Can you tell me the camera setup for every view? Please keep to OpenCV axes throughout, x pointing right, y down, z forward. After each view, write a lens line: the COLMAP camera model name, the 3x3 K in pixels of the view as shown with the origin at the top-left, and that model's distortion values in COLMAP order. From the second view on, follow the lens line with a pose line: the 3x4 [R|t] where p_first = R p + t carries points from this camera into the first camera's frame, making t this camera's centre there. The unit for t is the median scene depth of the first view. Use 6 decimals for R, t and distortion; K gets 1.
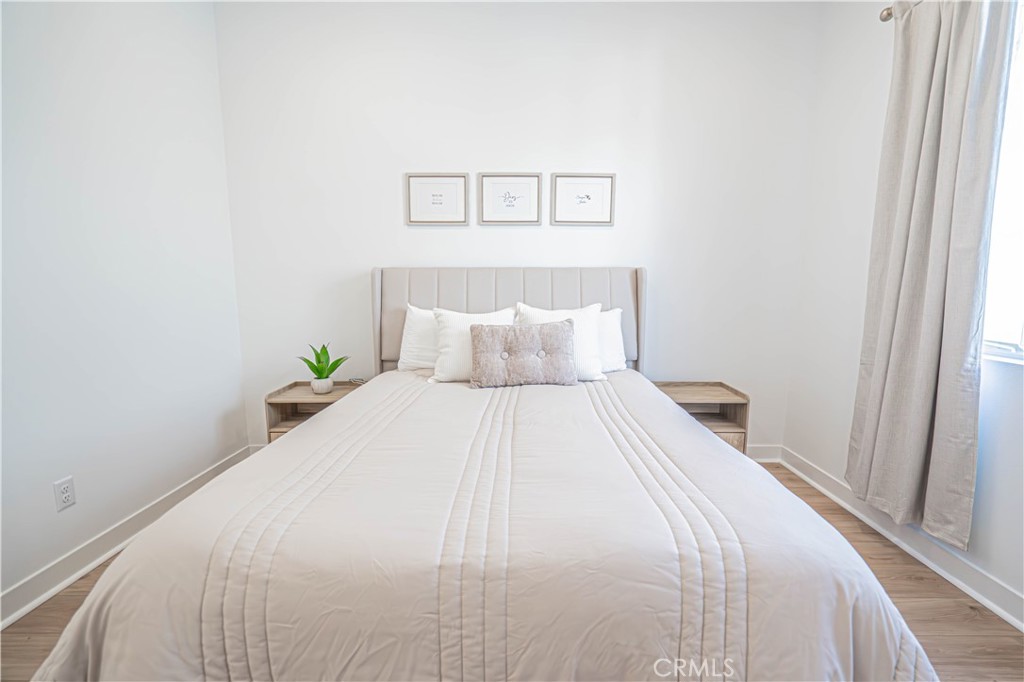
lens RADIAL K [[465.9, 0, 512.0], [0, 465.9, 341.0], [0, 0, 1]] dist [-0.001430, -0.000480]
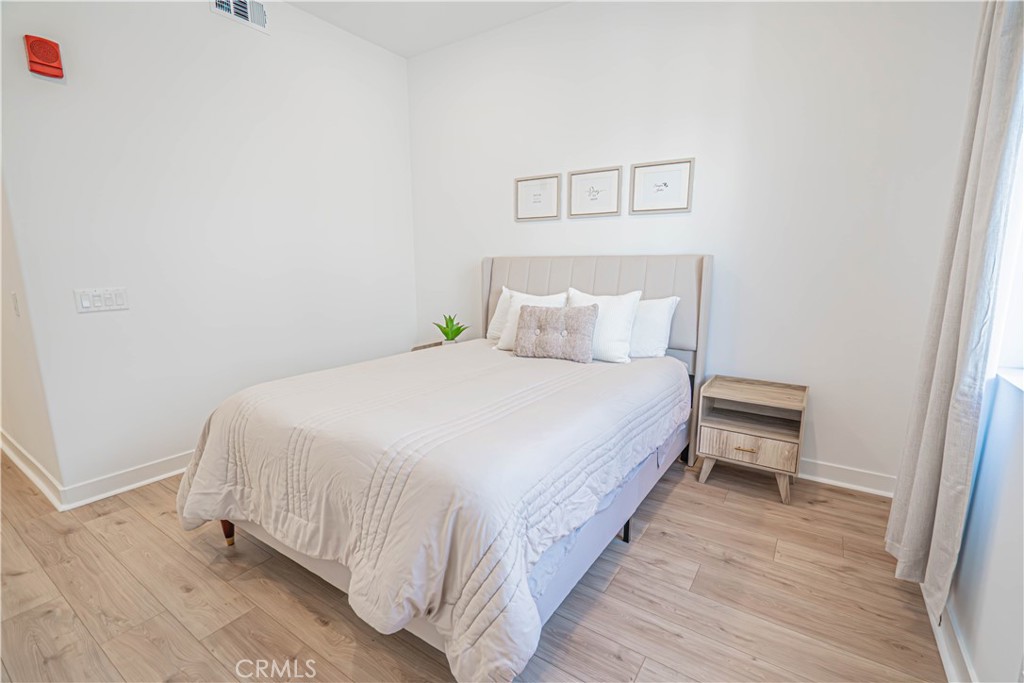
lens RADIAL K [[460.5, 0, 512.0], [0, 460.5, 341.5], [0, 0, 1]] dist [-0.003238, -0.000138]
pose [[0.831534, 0.092435, -0.547730, 0.523512], [-0.070274, 0.995640, 0.061339, -0.010958], [0.551011, -0.012514, 0.834404, -0.016945]]
